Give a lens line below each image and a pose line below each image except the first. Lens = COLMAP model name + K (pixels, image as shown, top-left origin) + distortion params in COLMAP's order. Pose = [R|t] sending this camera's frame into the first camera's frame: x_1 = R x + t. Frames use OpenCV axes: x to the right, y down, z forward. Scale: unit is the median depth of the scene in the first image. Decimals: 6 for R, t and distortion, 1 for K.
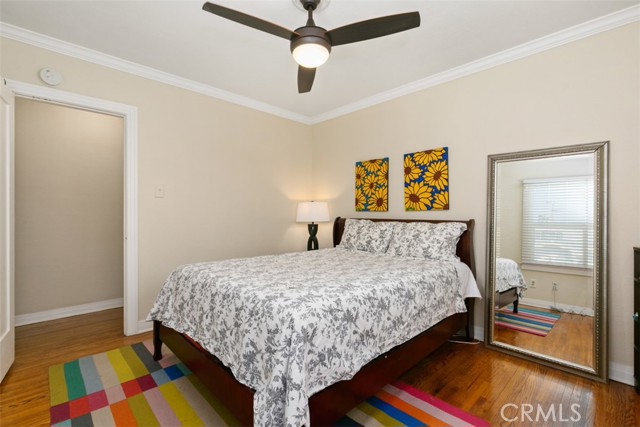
lens RADIAL K [[294.3, 0, 318.0], [0, 294.3, 214.2], [0, 0, 1]] dist [0.004147, -0.003709]
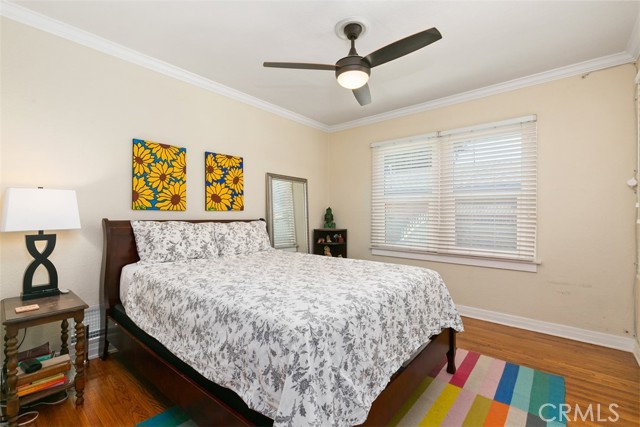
lens RADIAL K [[294.3, 0, 318.4], [0, 294.3, 213.7], [0, 0, 1]] dist [0.004147, -0.003709]
pose [[-0.129255, -0.002438, 0.991608, -0.710834], [-0.006065, 0.999980, 0.001668, -0.005523], [-0.991593, -0.005799, -0.129267, 0.774919]]
